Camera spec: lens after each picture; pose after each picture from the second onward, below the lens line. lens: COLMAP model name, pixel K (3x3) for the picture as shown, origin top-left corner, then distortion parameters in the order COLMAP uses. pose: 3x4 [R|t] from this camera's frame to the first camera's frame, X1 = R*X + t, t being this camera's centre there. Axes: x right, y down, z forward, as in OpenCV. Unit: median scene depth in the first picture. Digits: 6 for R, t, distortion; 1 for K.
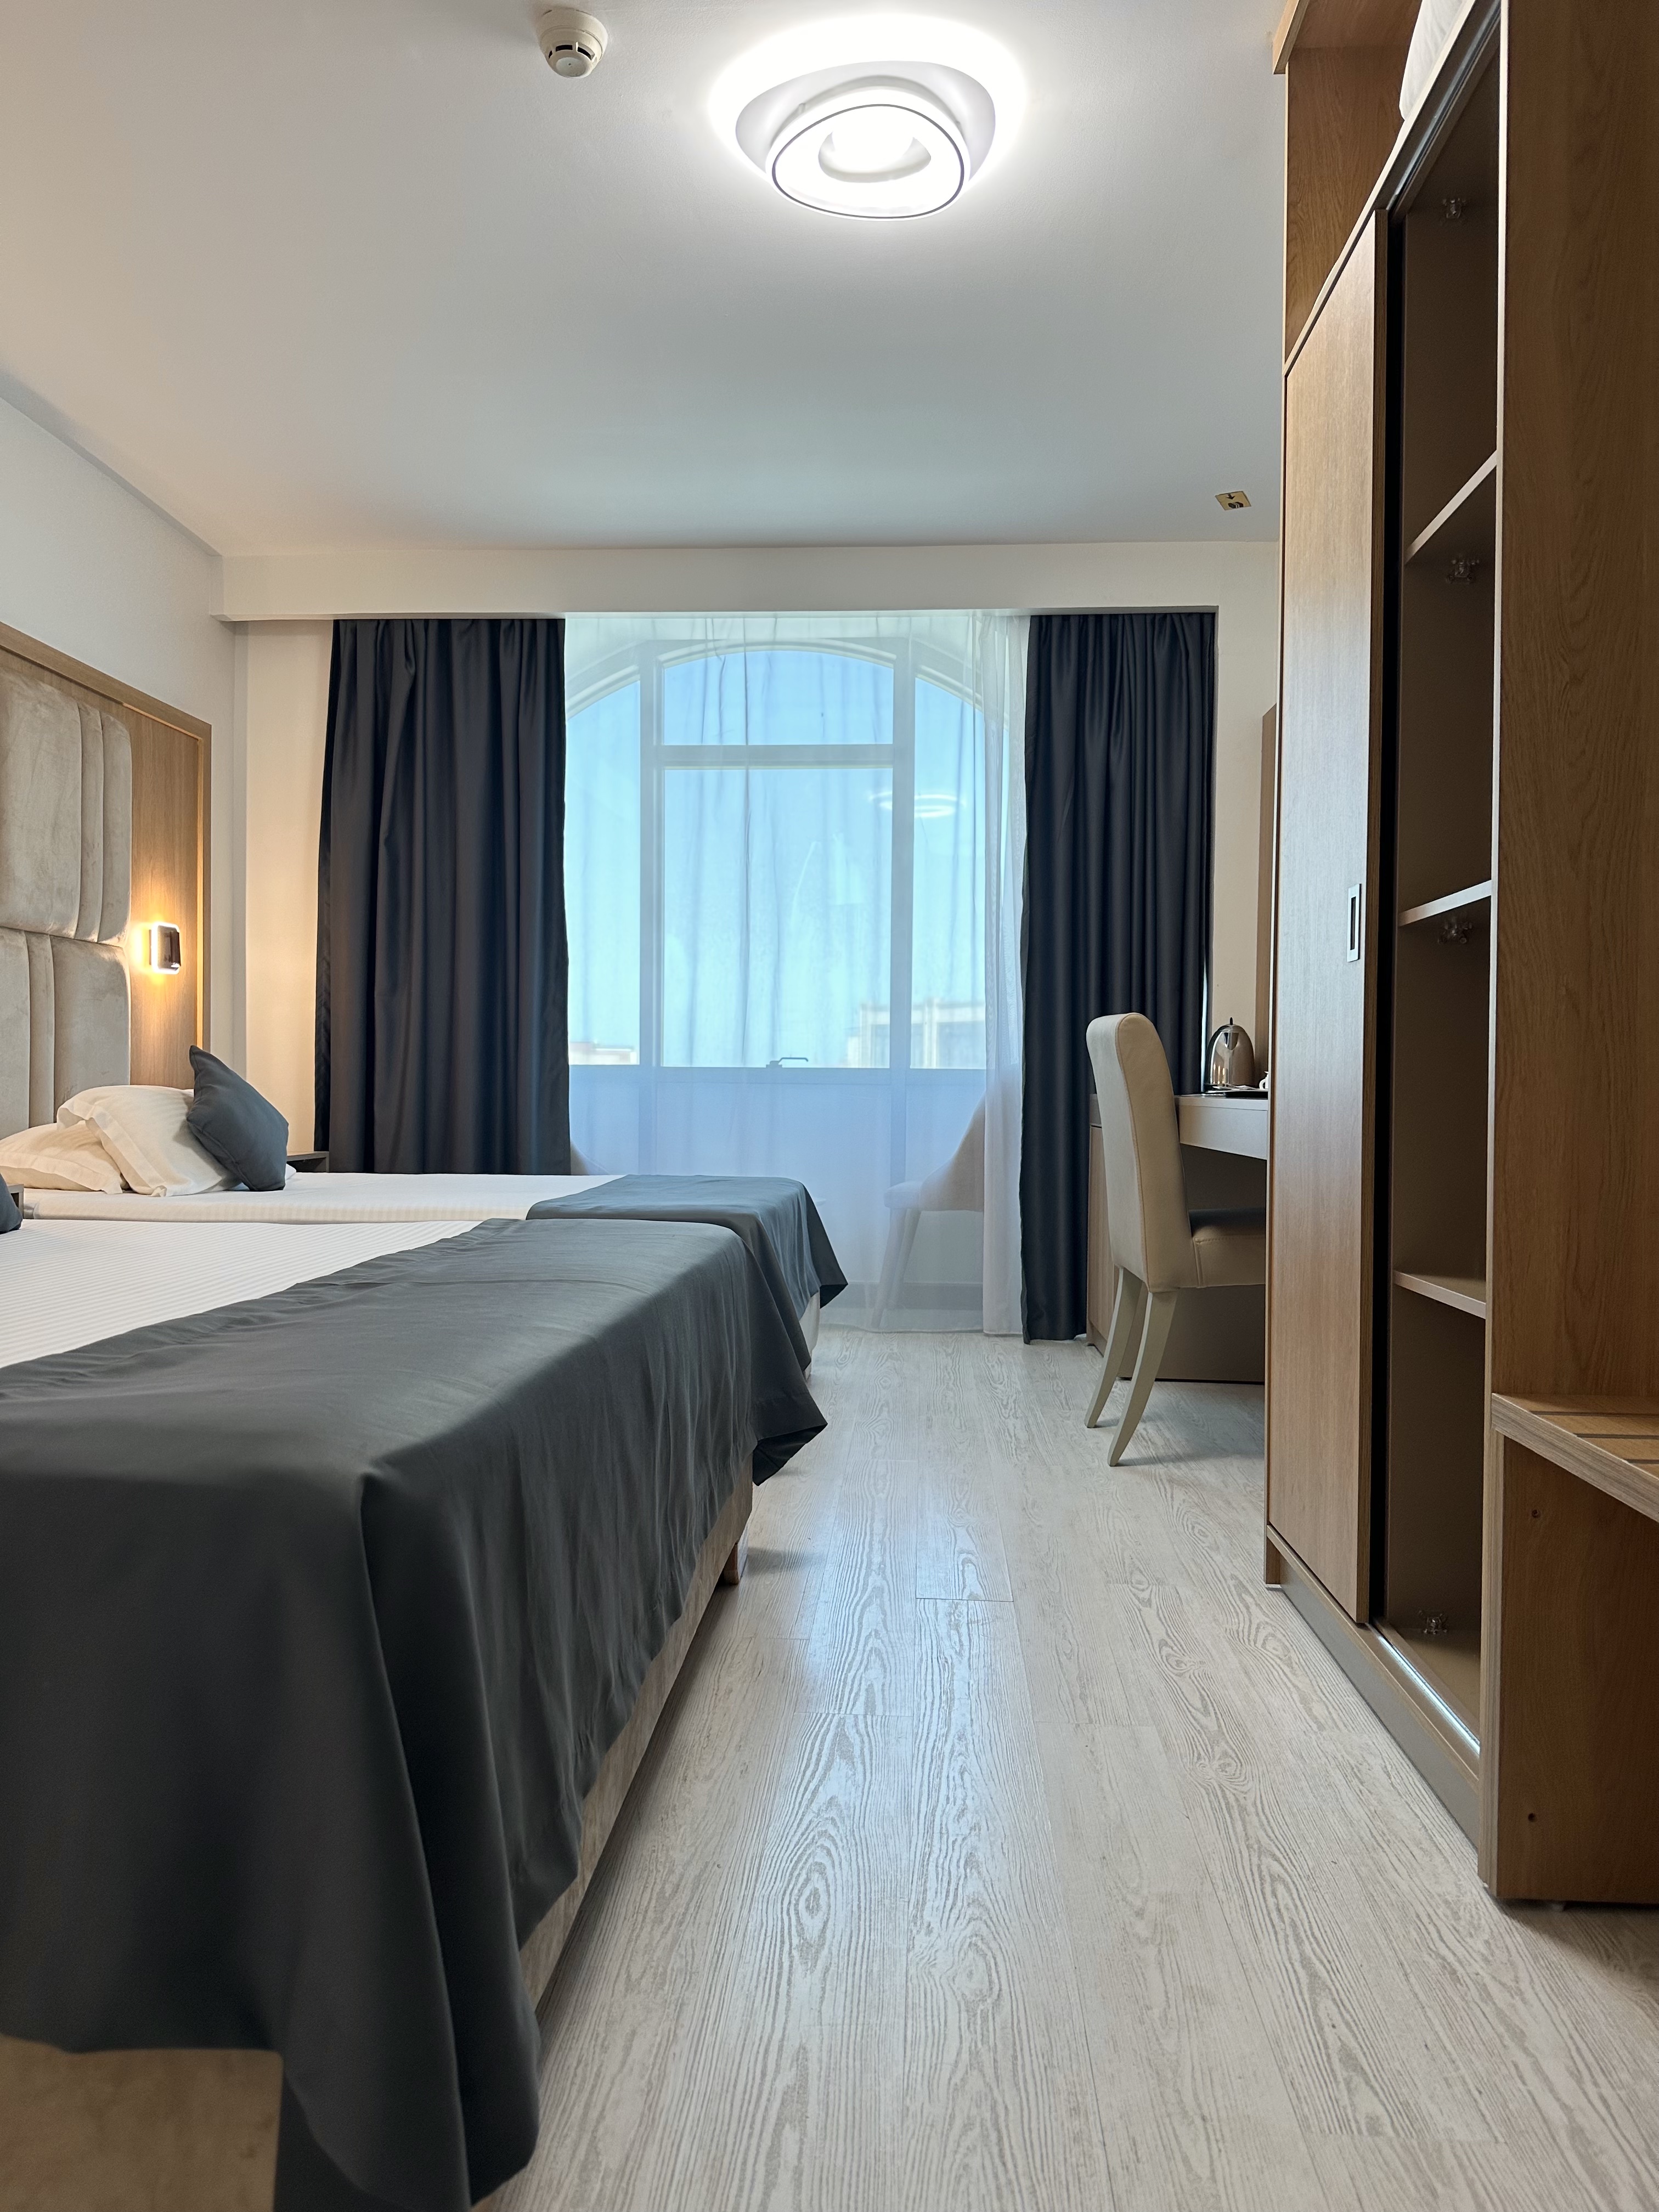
lens RADIAL K [[1525.8, 0, 829.5], [0, 1525.8, 1106.0], [0, 0, 1]] dist [0.078485, -0.073147]
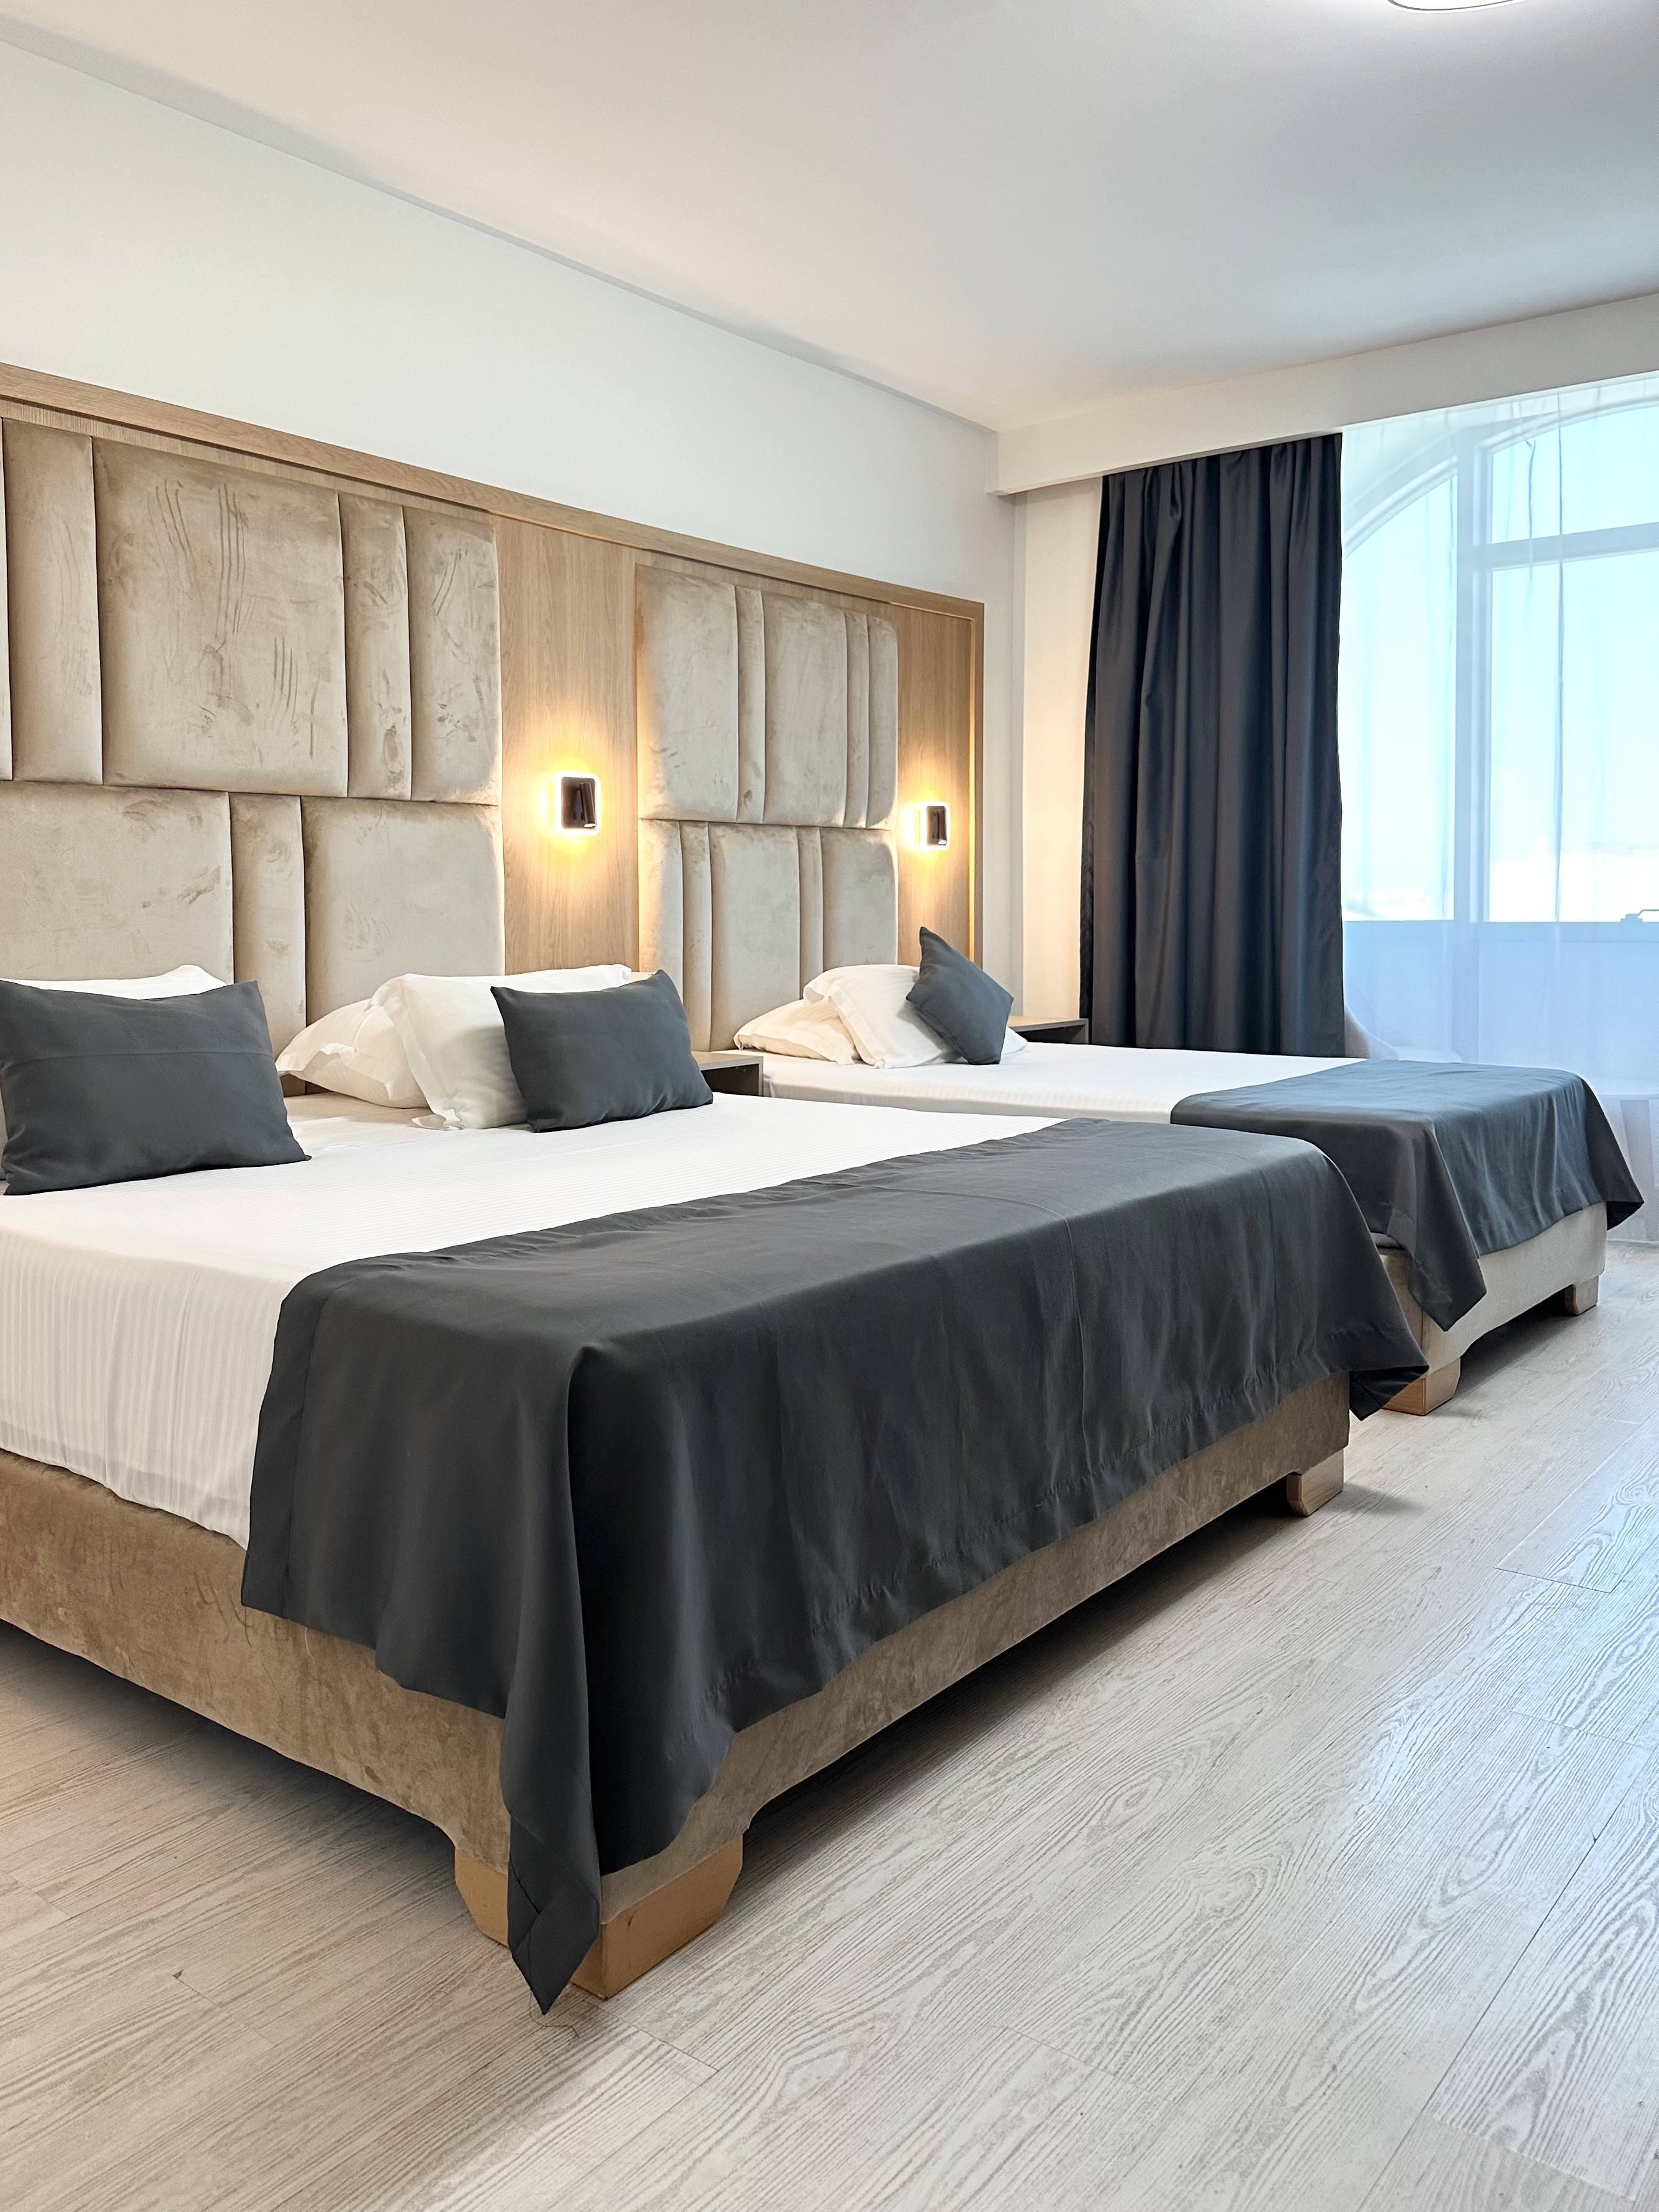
lens RADIAL K [[1795.5, 0, 823.9], [0, 1795.5, 965.1], [0, 0, 1]] dist [0.108433, -0.103078]
pose [[0.827445, 0.011217, -0.561435, 0.224419], [0.004422, 0.999639, 0.026489, -0.044236], [0.561529, -0.024401, 0.827097, -0.070869]]
